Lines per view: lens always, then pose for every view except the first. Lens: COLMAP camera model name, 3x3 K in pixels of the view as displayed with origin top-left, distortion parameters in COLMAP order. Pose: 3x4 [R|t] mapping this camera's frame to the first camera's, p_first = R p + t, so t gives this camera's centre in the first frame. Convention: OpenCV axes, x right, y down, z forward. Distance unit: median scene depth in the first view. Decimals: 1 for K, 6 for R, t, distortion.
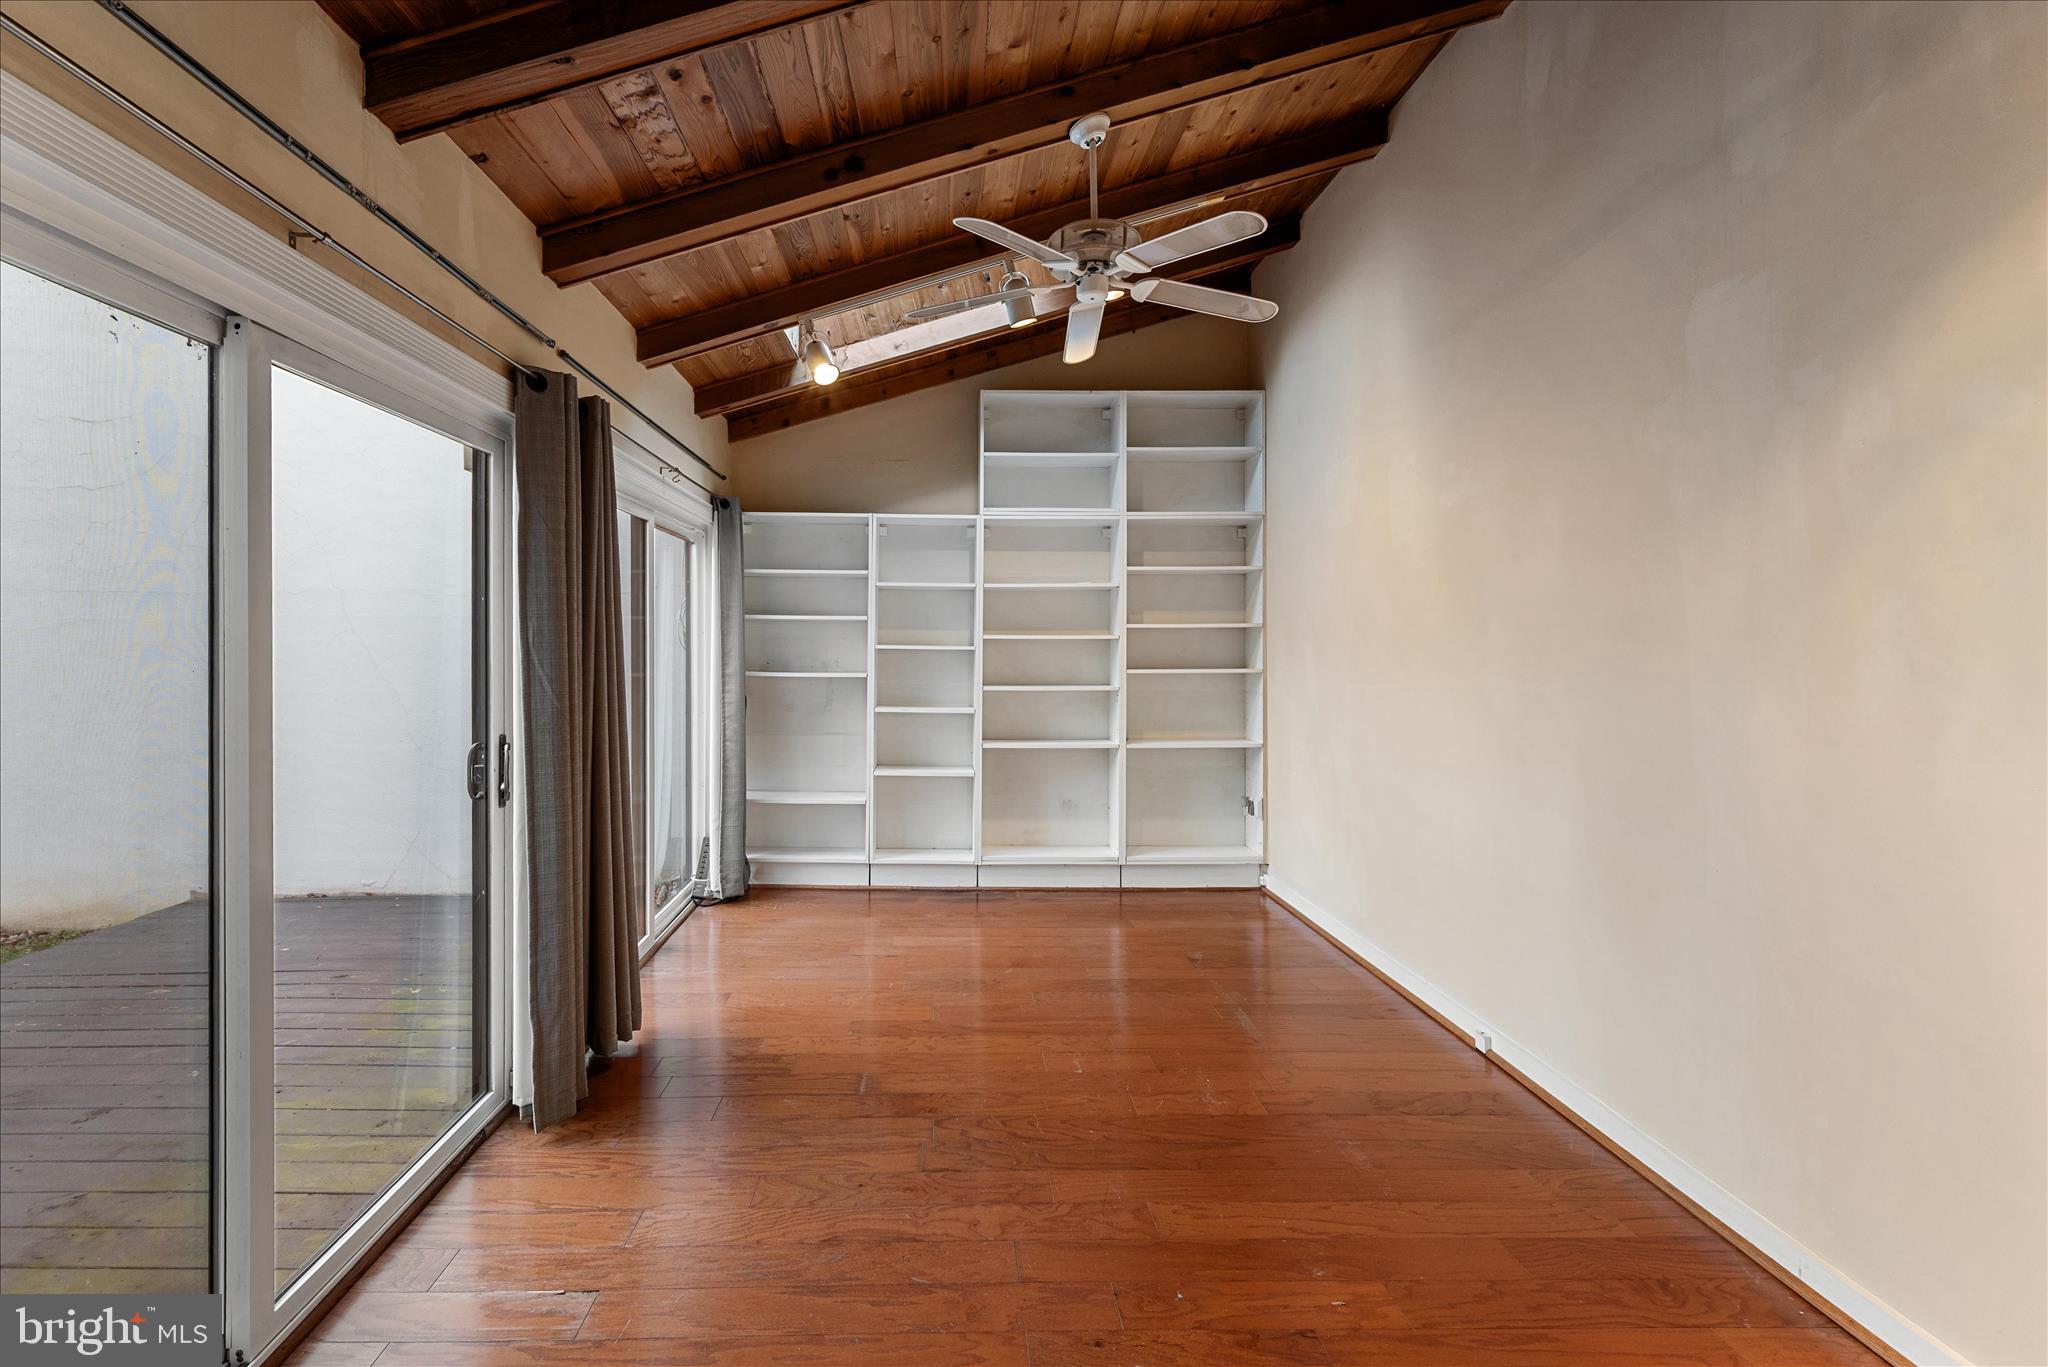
lens RADIAL K [[844.9, 0, 965.1], [0, 844.9, 638.1], [0, 0, 1]] dist [0.002043, 0.000035]
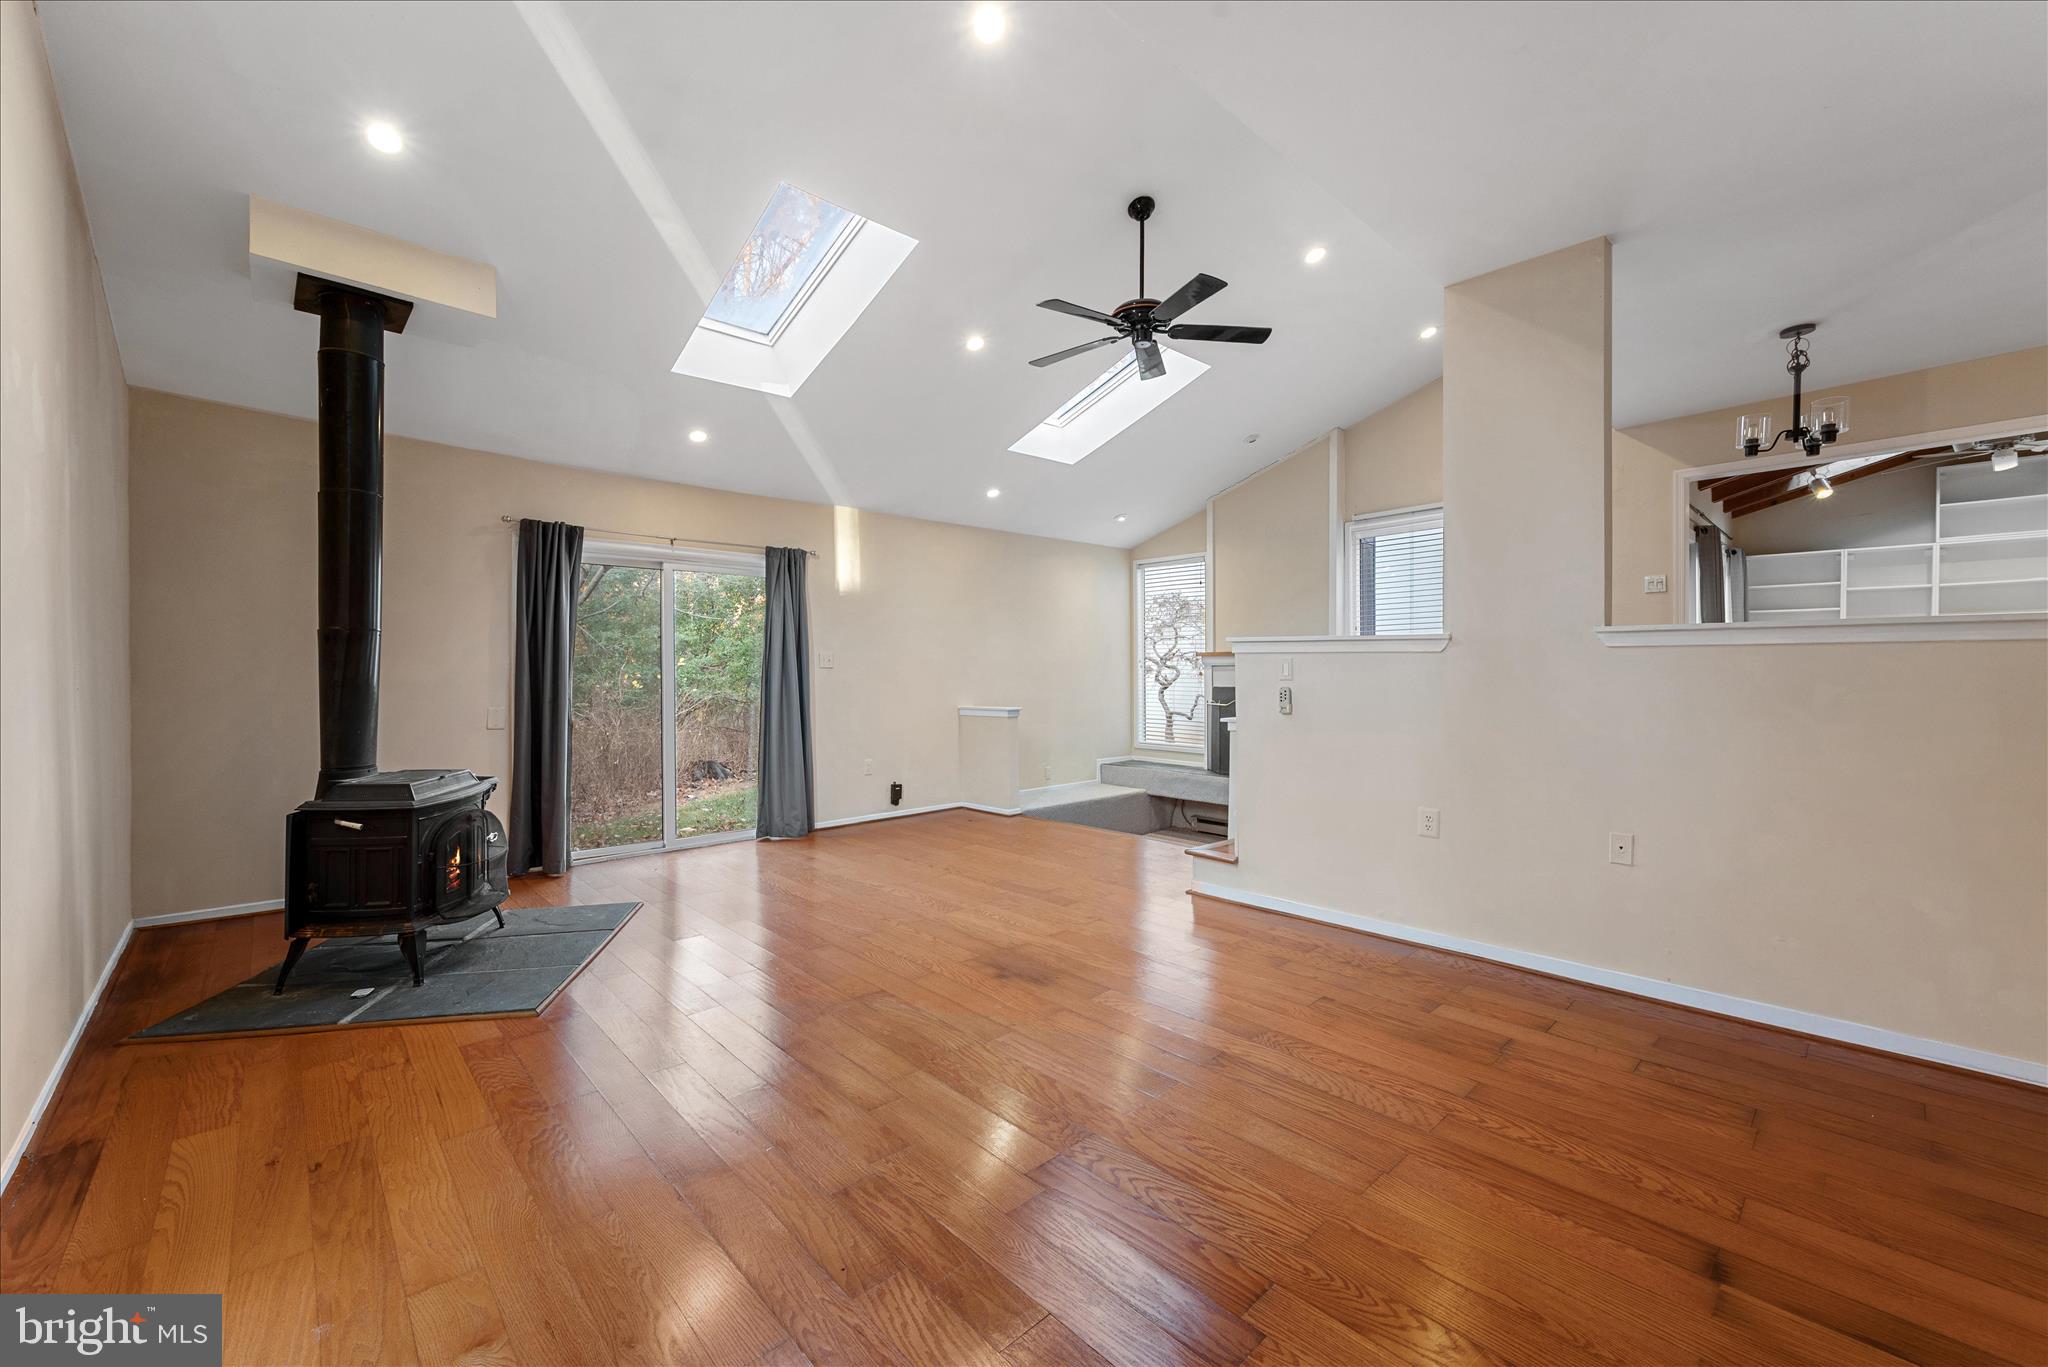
lens RADIAL K [[830.9, 0, 1021.1], [0, 830.9, 681.3], [0, 0, 1]] dist [0.006935, 0.000397]
pose [[0.669226, 0.007426, -0.743021, 0.040181], [0.003913, 0.999901, 0.013519, 0.095258], [0.743048, -0.011955, 0.669131, -1.409900]]
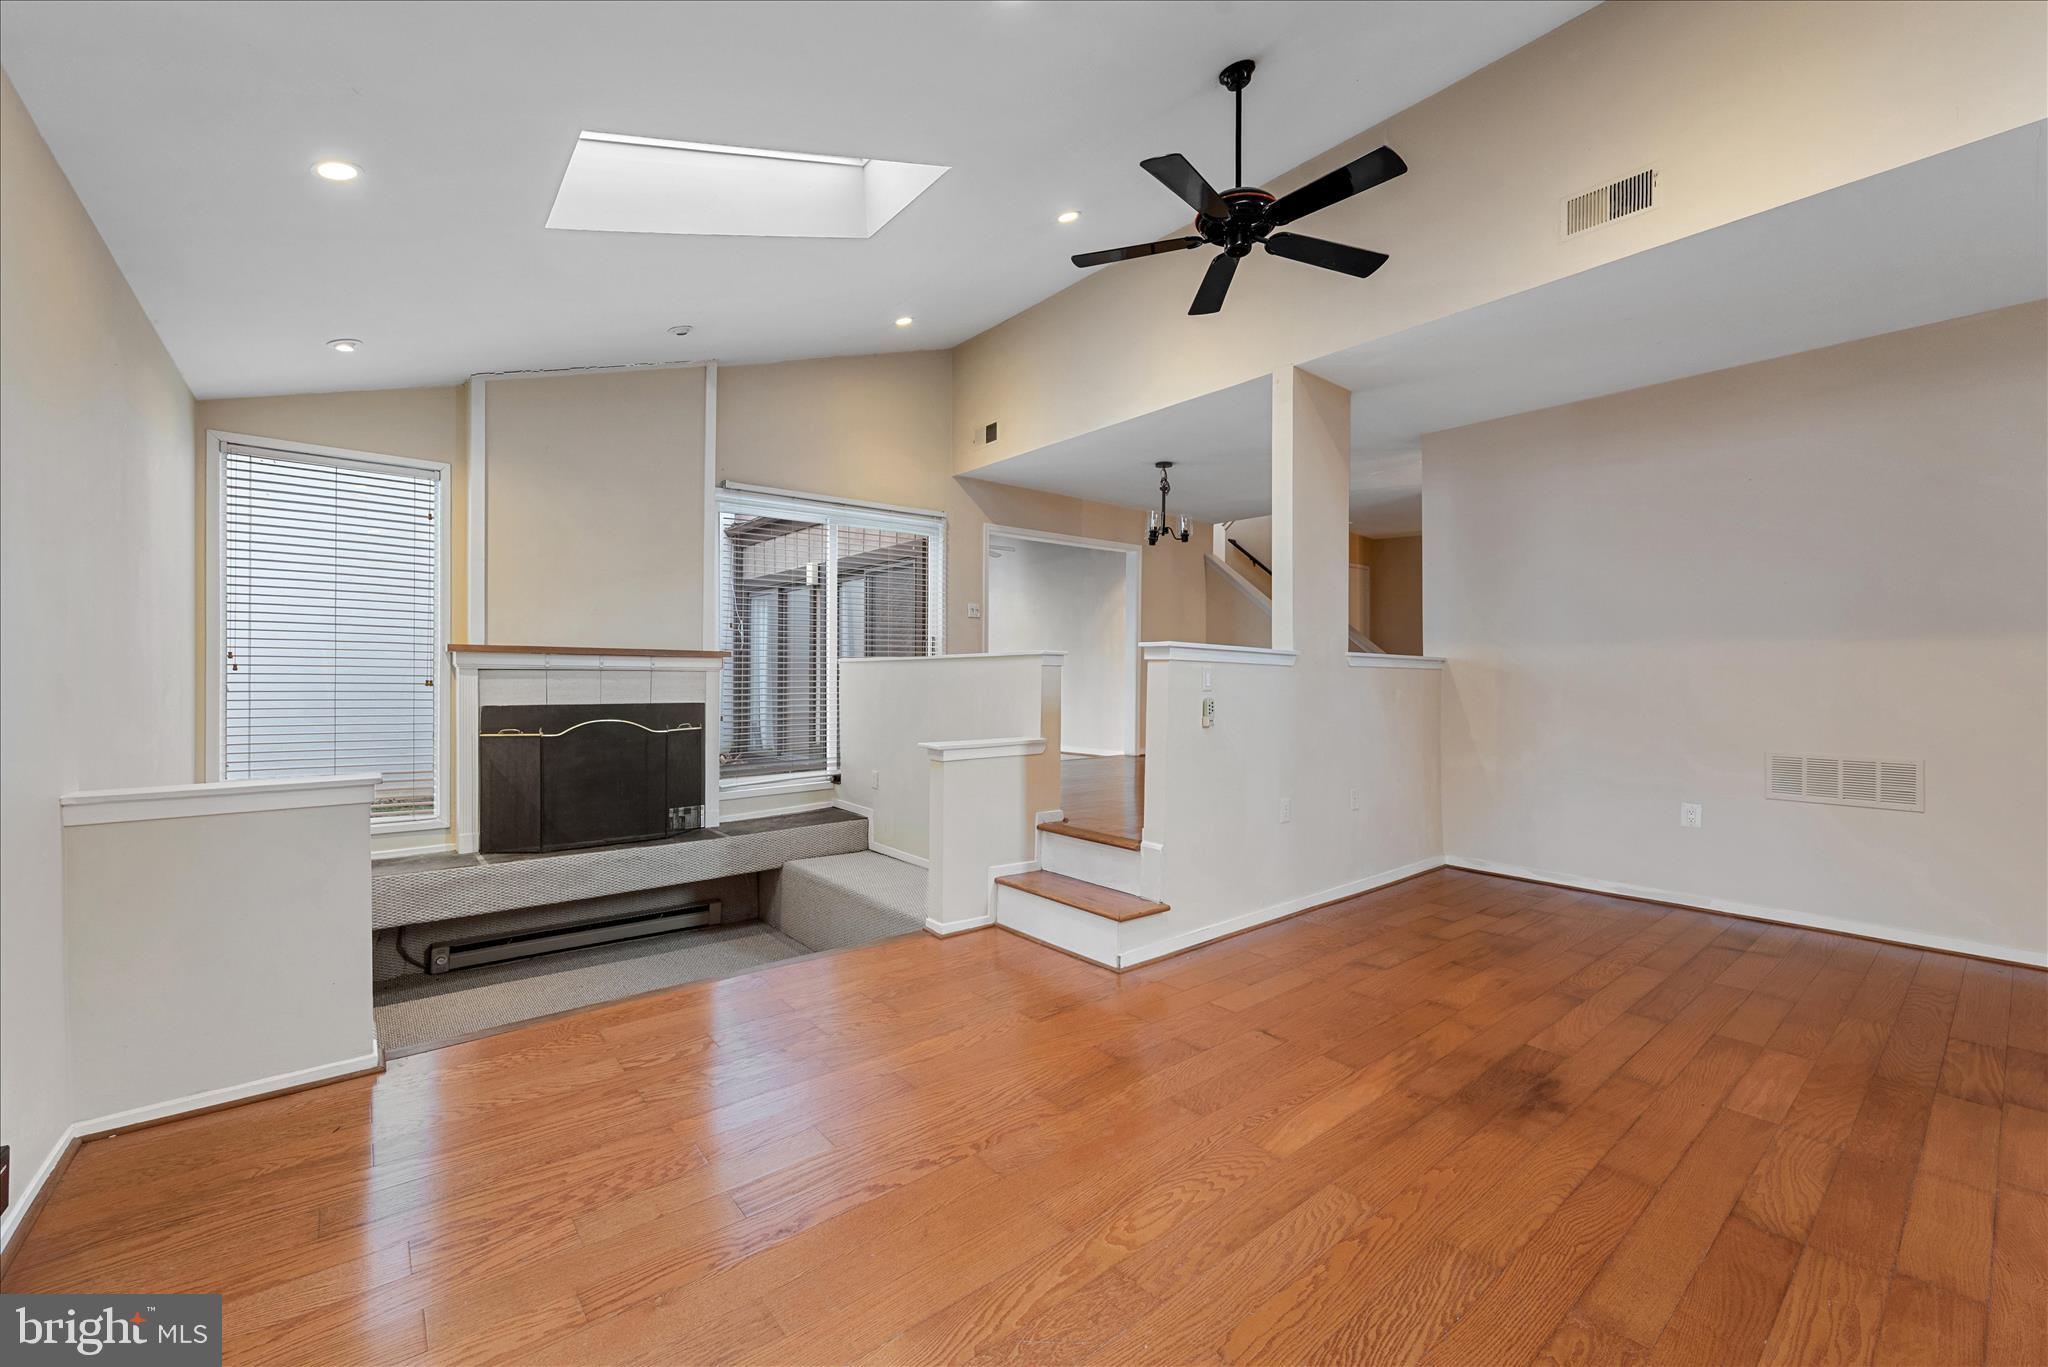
lens RADIAL K [[830.9, 0, 1038.9], [0, 830.9, 679.7], [0, 0, 1]] dist [0.006935, 0.000397]
pose [[0.772900, 0.003470, 0.634519, -1.075620], [-0.004073, 0.999992, -0.000508, 0.096949], [-0.634515, -0.002192, 0.772907, -1.139680]]
